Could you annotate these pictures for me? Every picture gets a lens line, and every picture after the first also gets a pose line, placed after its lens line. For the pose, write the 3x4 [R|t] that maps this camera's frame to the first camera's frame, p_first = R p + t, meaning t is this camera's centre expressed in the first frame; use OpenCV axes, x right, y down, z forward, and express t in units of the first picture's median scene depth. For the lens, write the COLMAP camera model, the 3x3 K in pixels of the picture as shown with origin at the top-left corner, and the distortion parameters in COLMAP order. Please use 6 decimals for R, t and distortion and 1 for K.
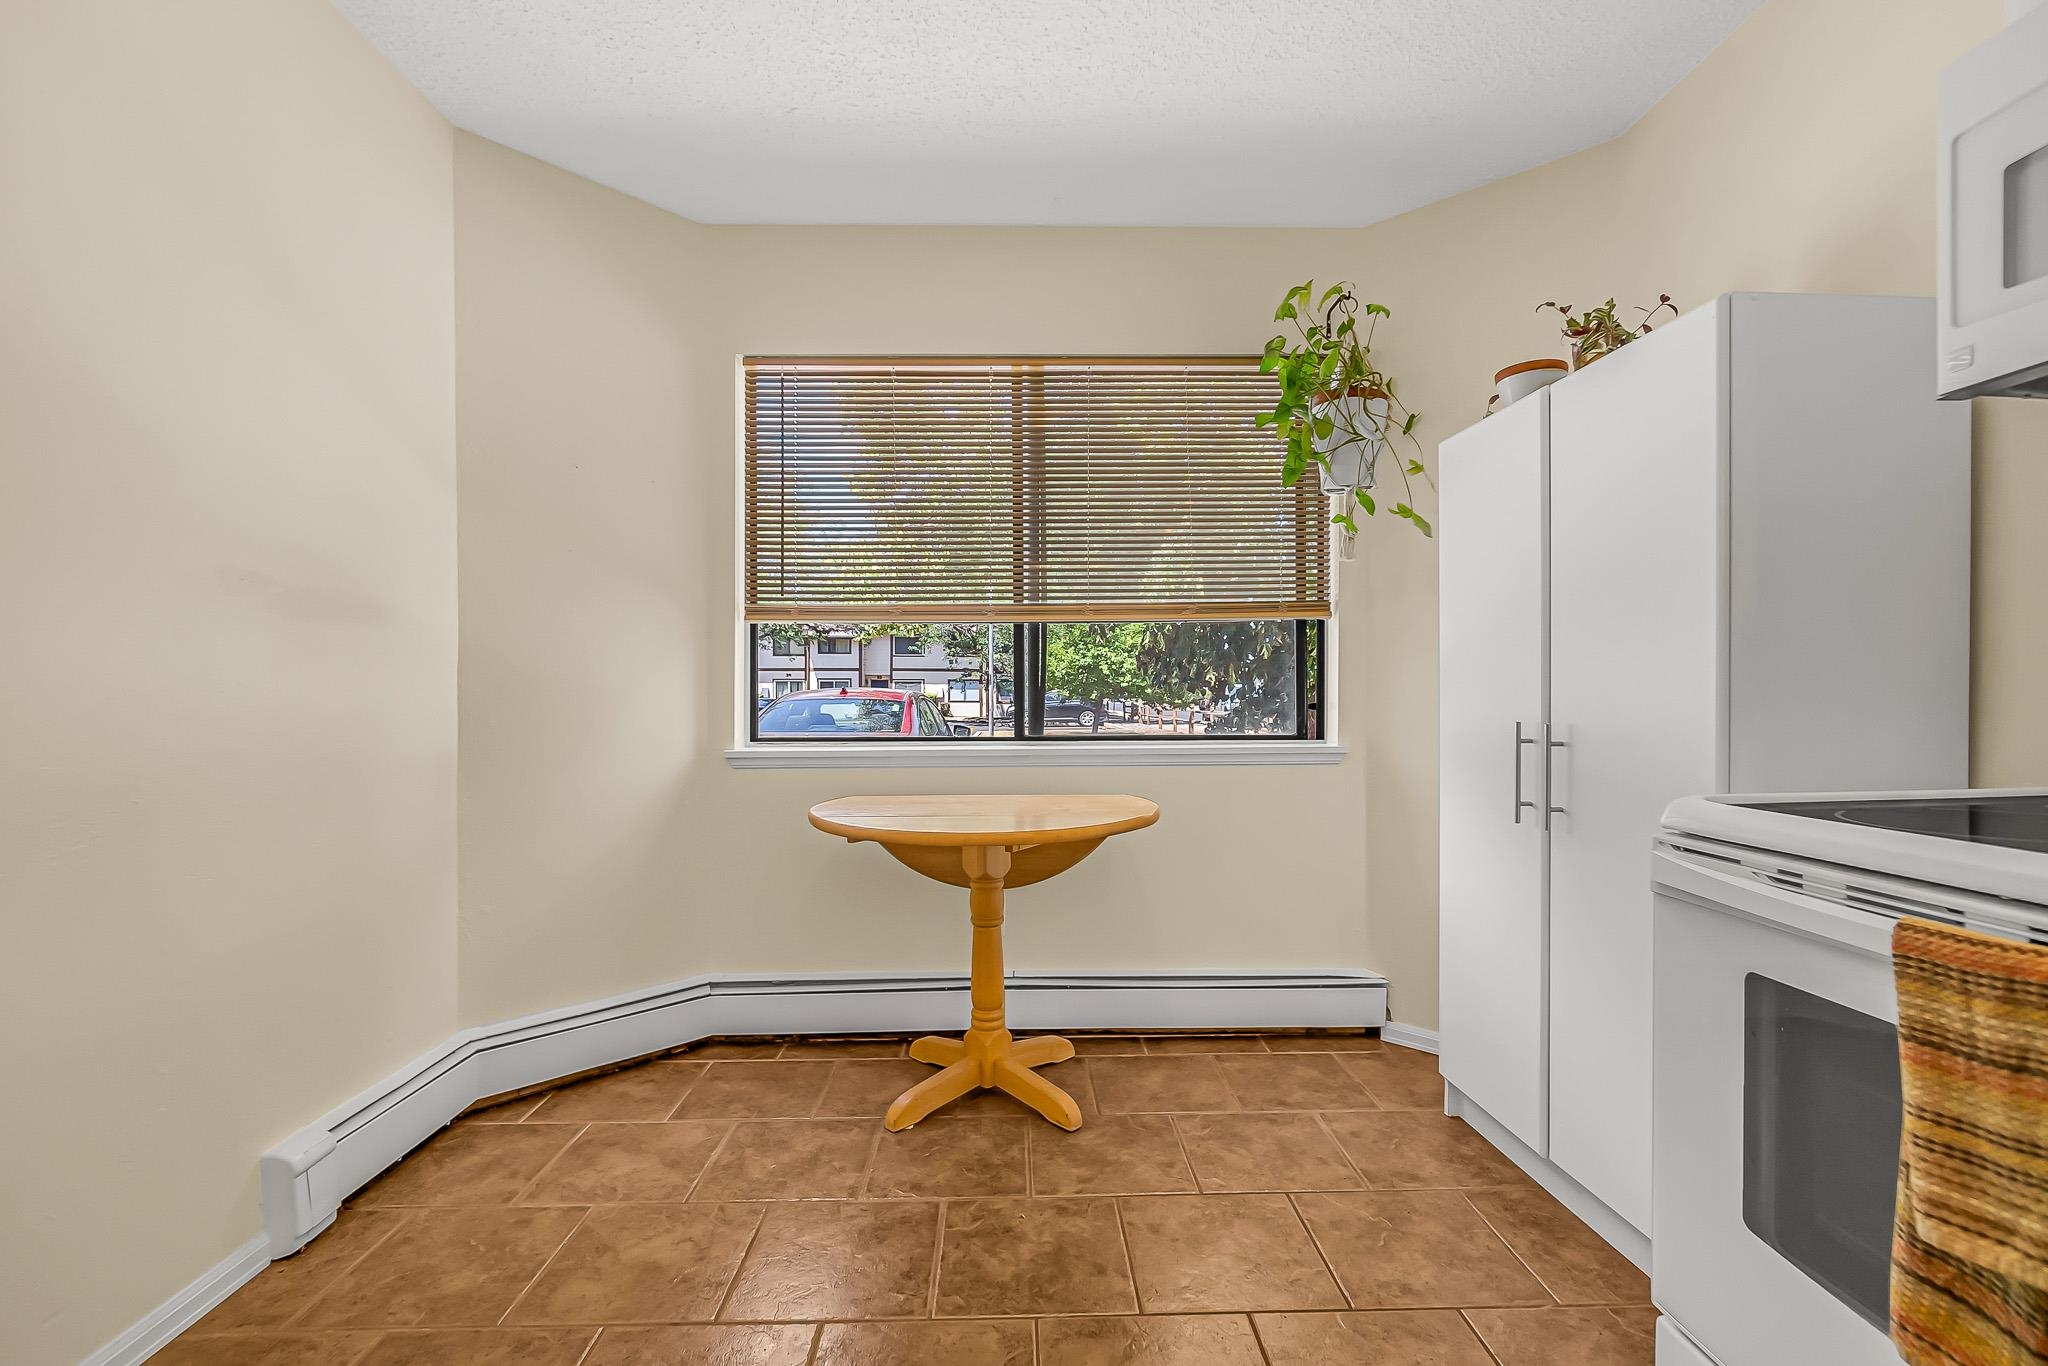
lens RADIAL K [[882.8, 0, 1024.6], [0, 882.8, 705.5], [0, 0, 1]] dist [-0.000111, -0.001184]
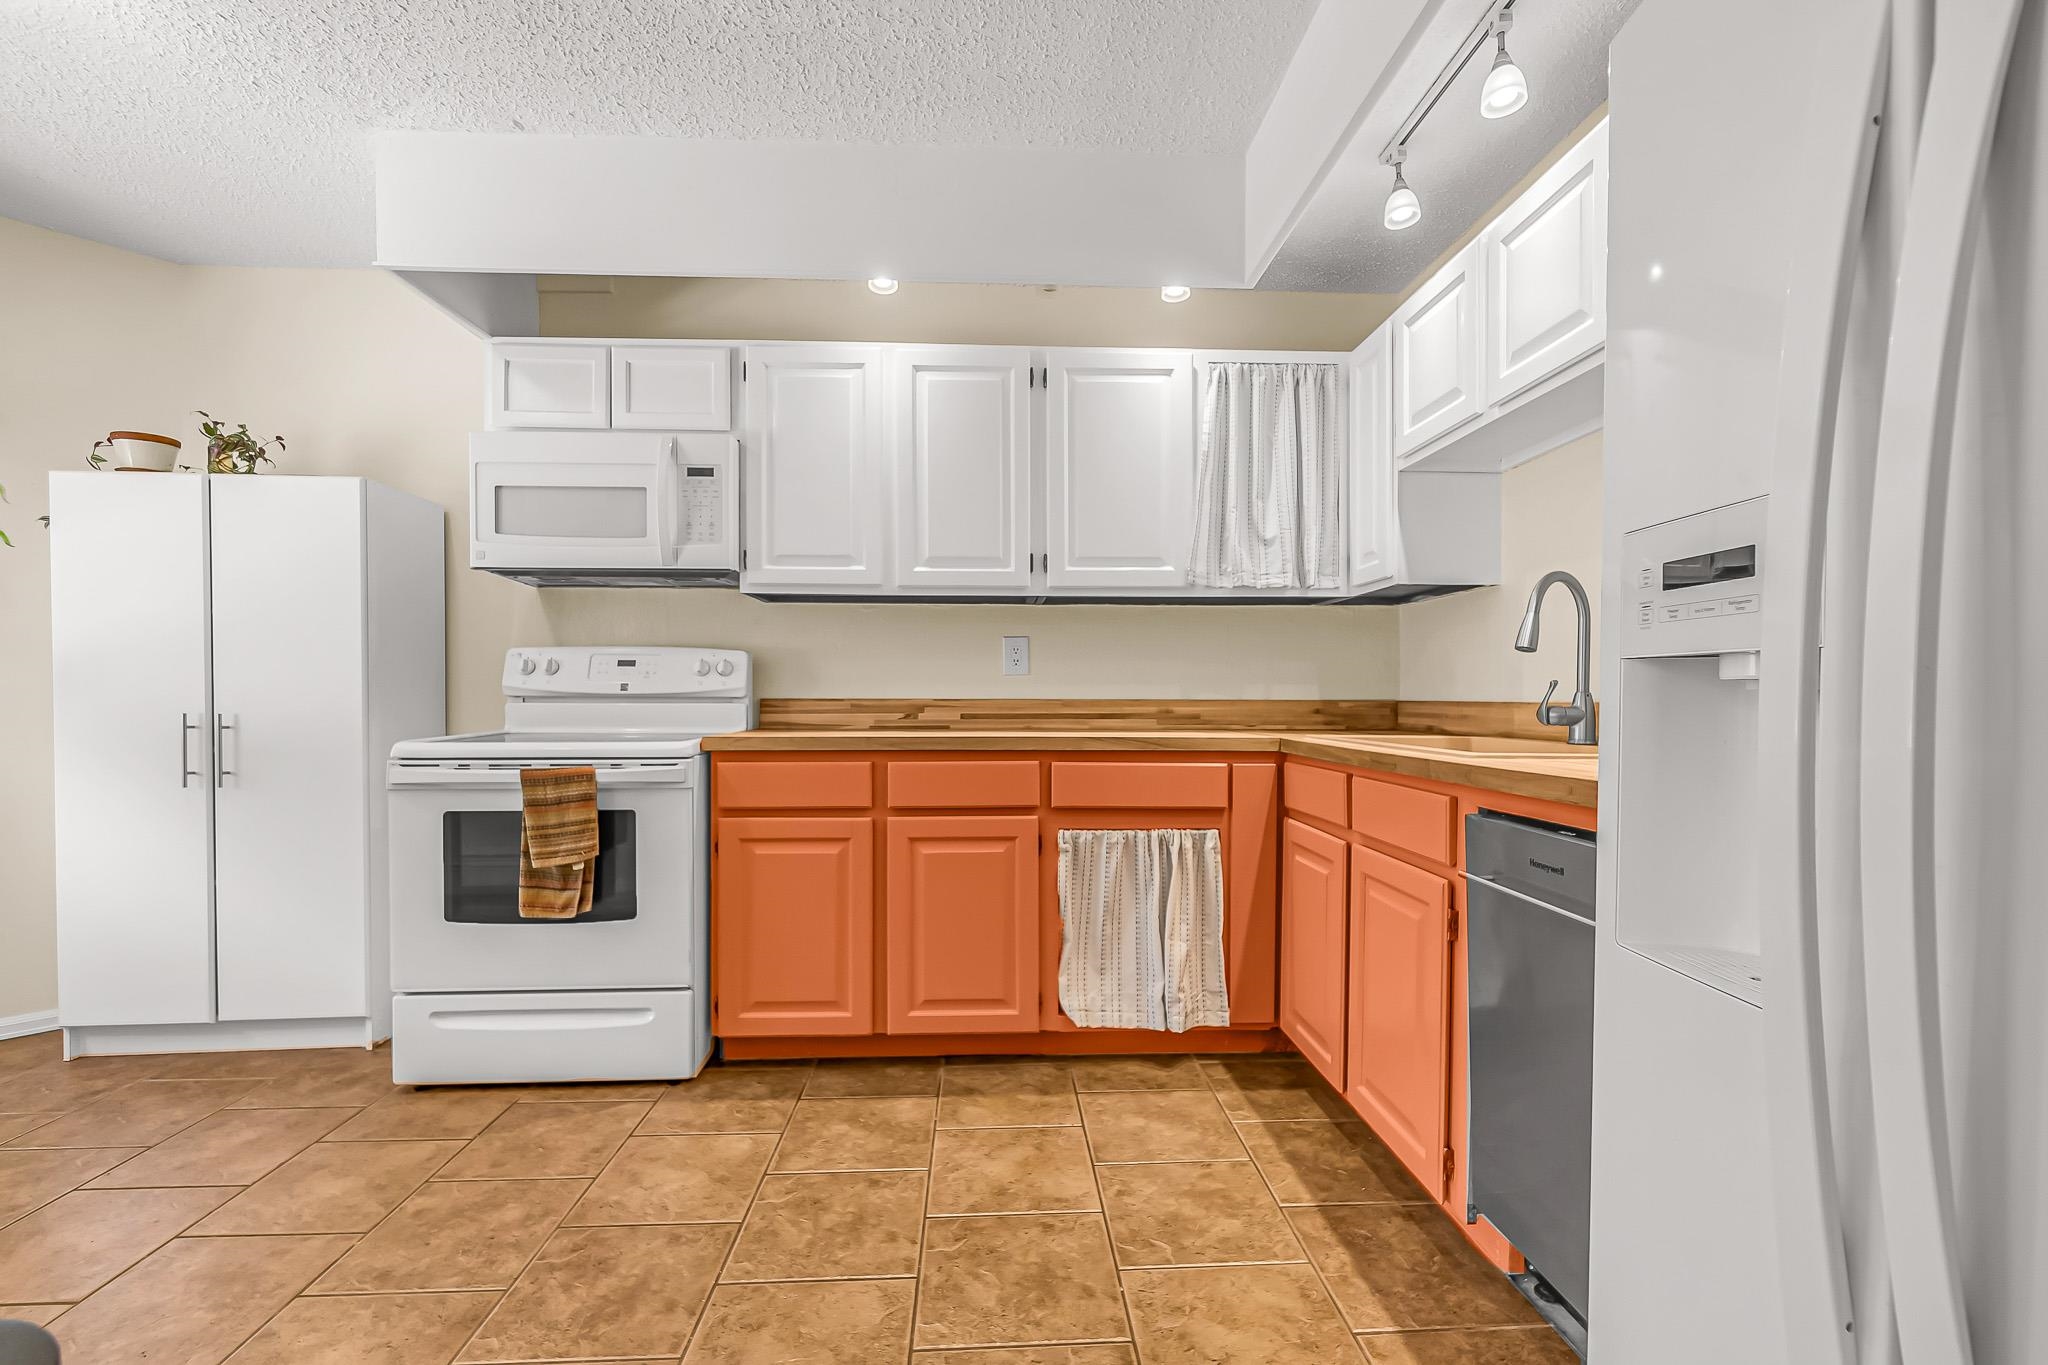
lens RADIAL K [[882.8, 0, 1024.7], [0, 882.8, 692.5], [0, 0, 1]] dist [-0.000111, -0.001184]
pose [[-0.032458, -0.002592, 0.999470, -1.398591], [0.013614, 0.999903, 0.003036, 0.000734], [-0.999380, 0.013705, -0.032420, -0.412648]]
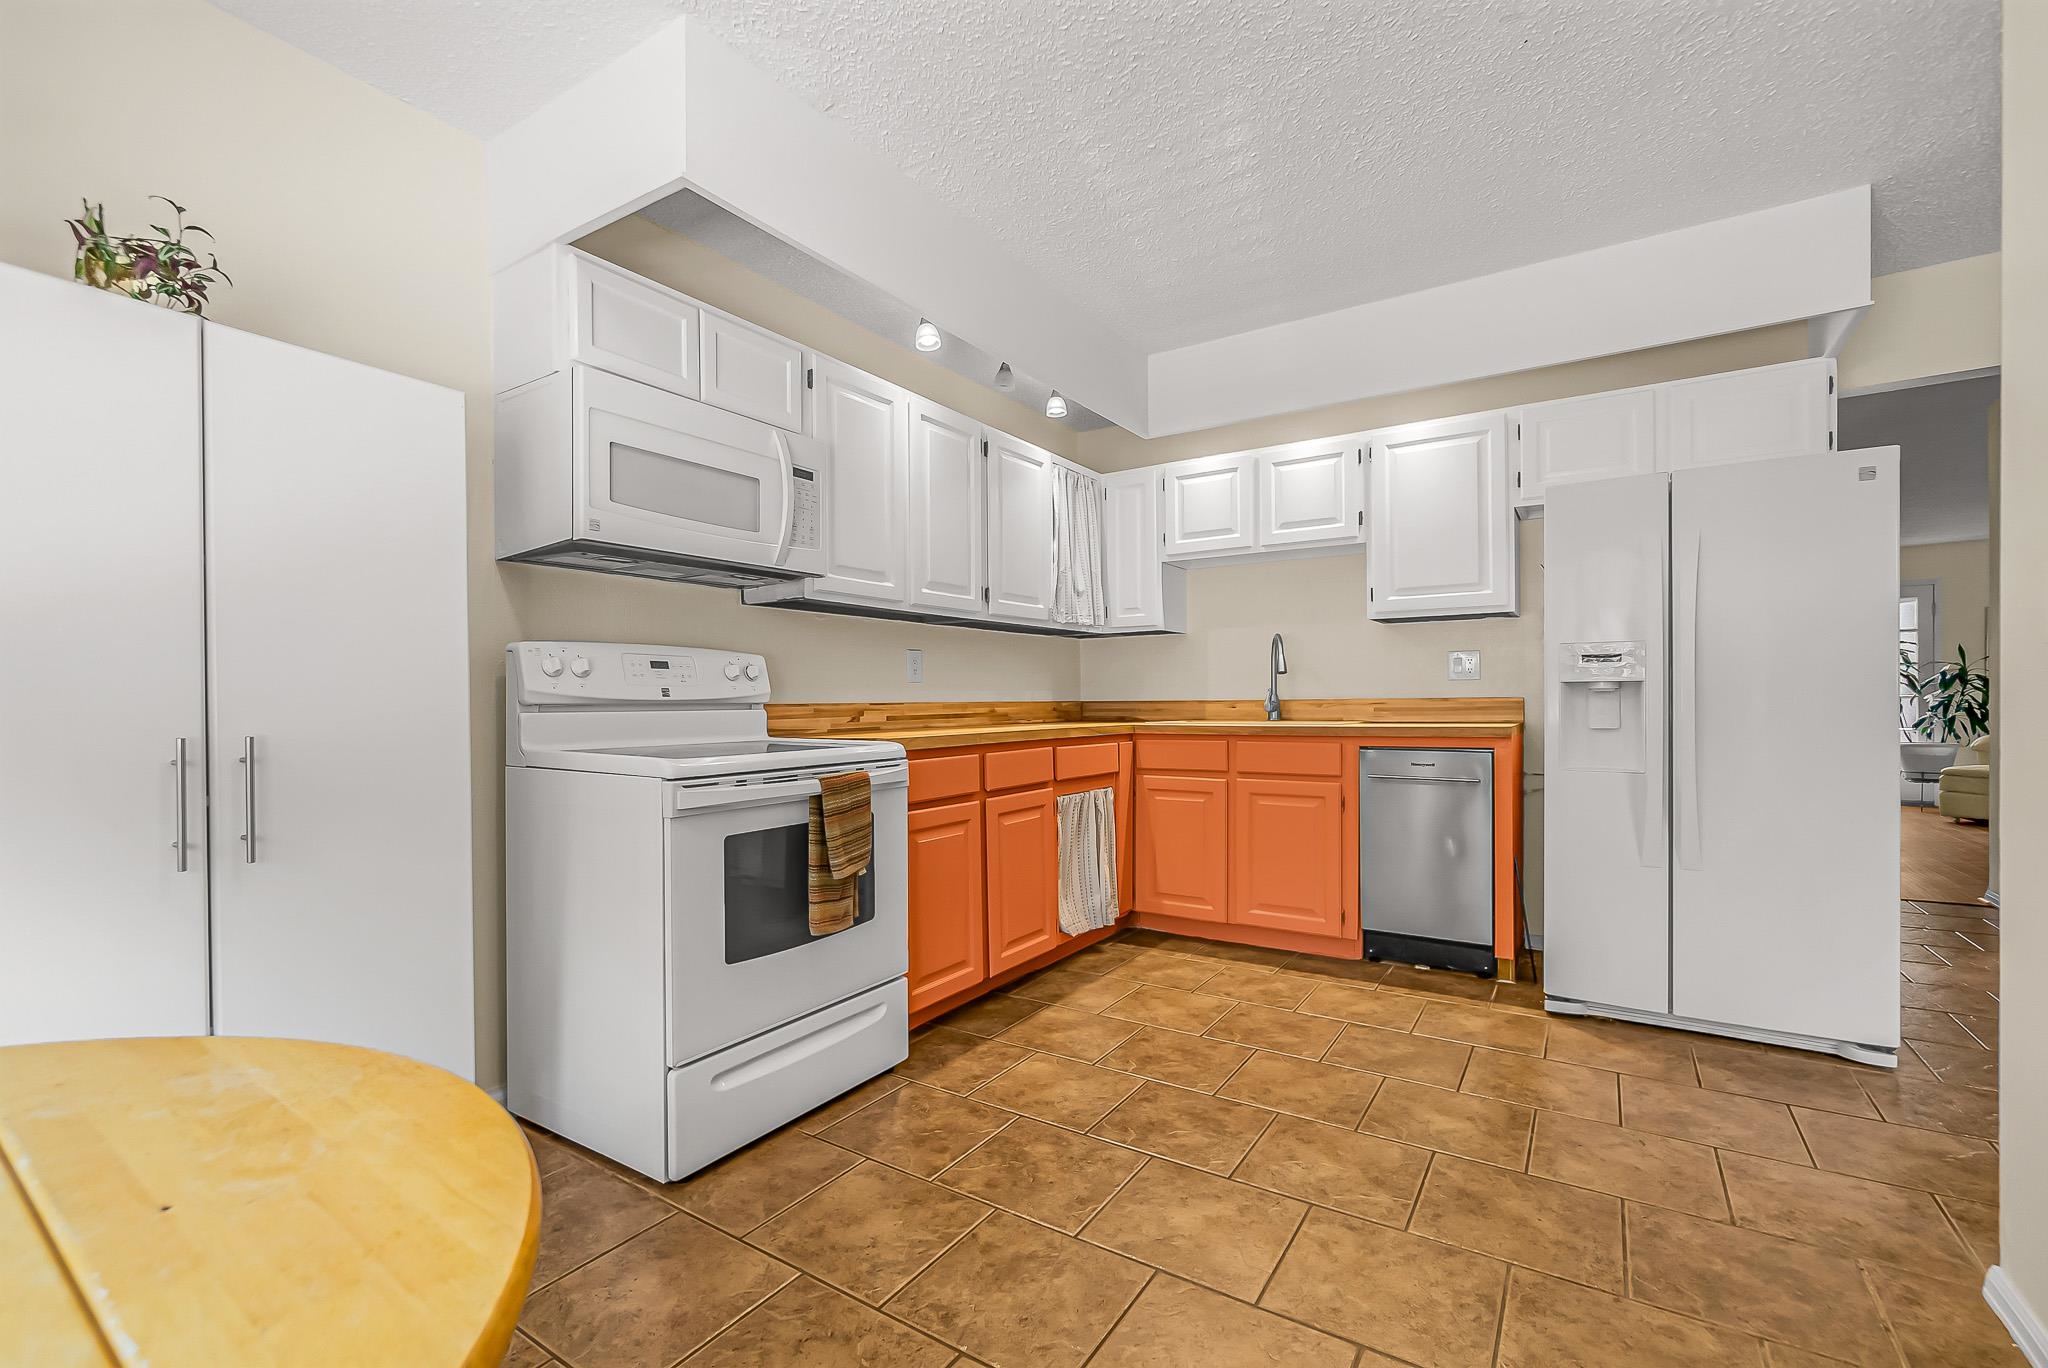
lens RADIAL K [[885.7, 0, 1016.8], [0, 885.7, 691.9], [0, 0, 1]] dist [0.008807, -0.000190]
pose [[-0.825416, 0.007532, 0.564475, -0.774971], [0.013543, 0.999887, 0.006461, -0.027715], [-0.564363, 0.012978, -0.825425, 2.052768]]
